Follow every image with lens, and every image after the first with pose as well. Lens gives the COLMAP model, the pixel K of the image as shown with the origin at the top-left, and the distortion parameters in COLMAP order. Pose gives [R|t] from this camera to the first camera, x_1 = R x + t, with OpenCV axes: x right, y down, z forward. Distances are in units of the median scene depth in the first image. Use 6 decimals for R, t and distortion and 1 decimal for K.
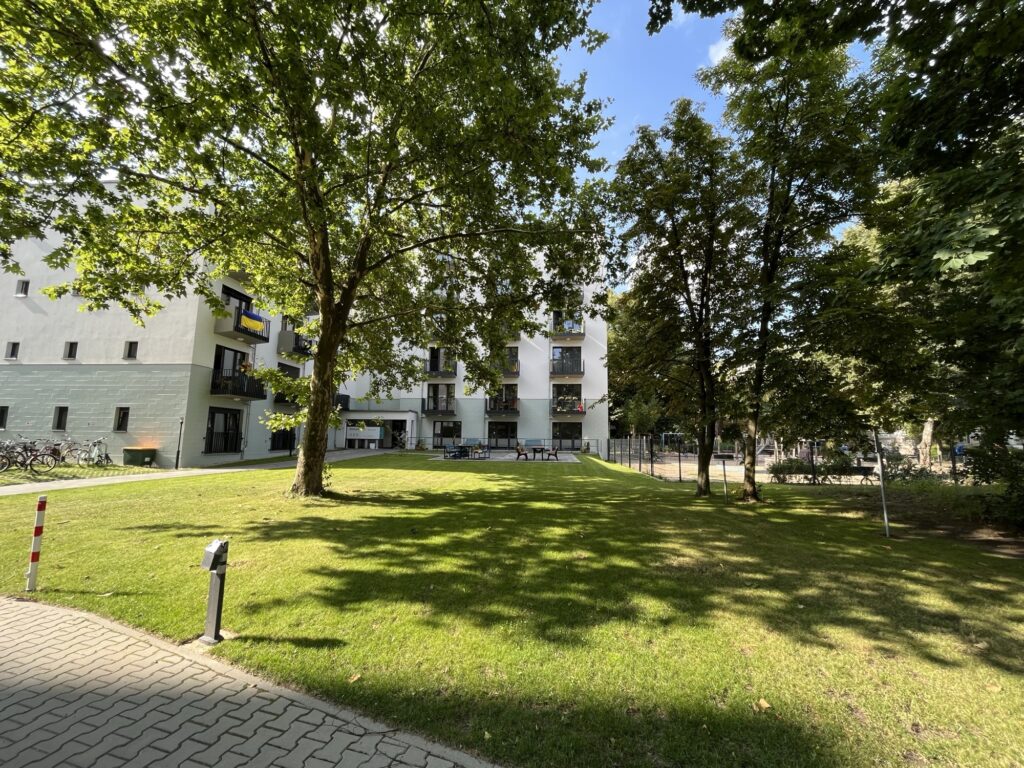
lens RADIAL K [[418.6, 0, 510.7], [0, 418.6, 385.2], [0, 0, 1]] dist [-0.004319, -0.000377]
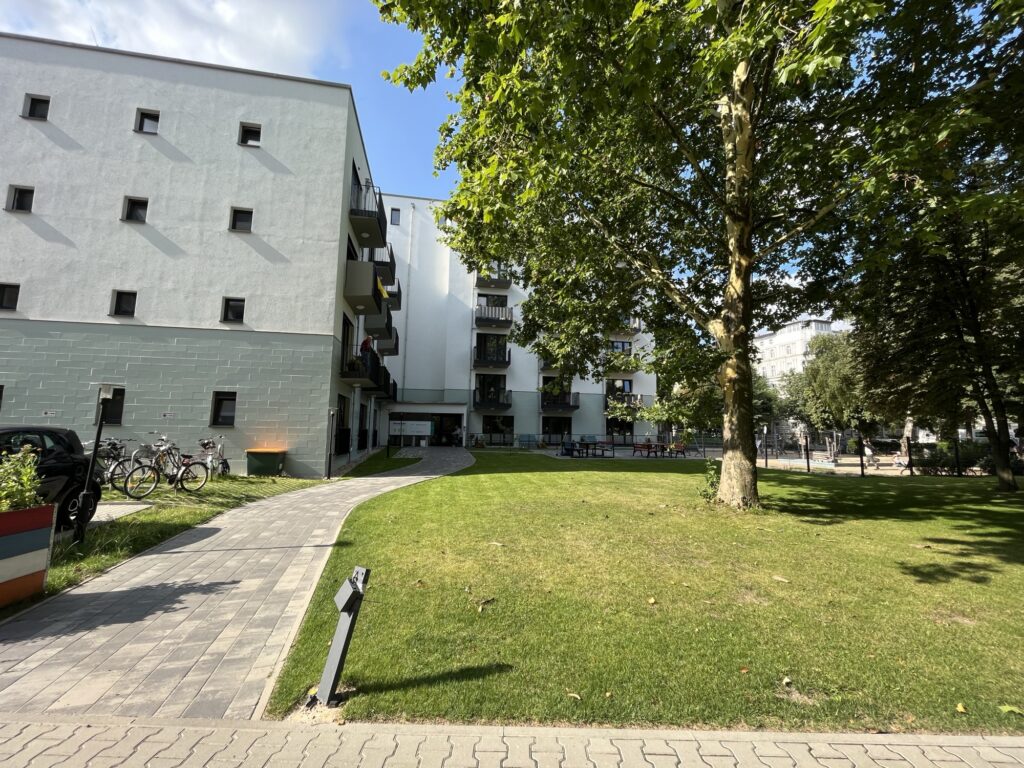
lens RADIAL K [[418.6, 0, 513.5], [0, 418.6, 383.5], [0, 0, 1]] dist [-0.004319, -0.000377]
pose [[0.962968, 0.031760, 0.267737, -0.505929], [-0.034362, 0.999397, 0.005038, 0.014604], [-0.267416, -0.014051, 0.963479, 0.156303]]
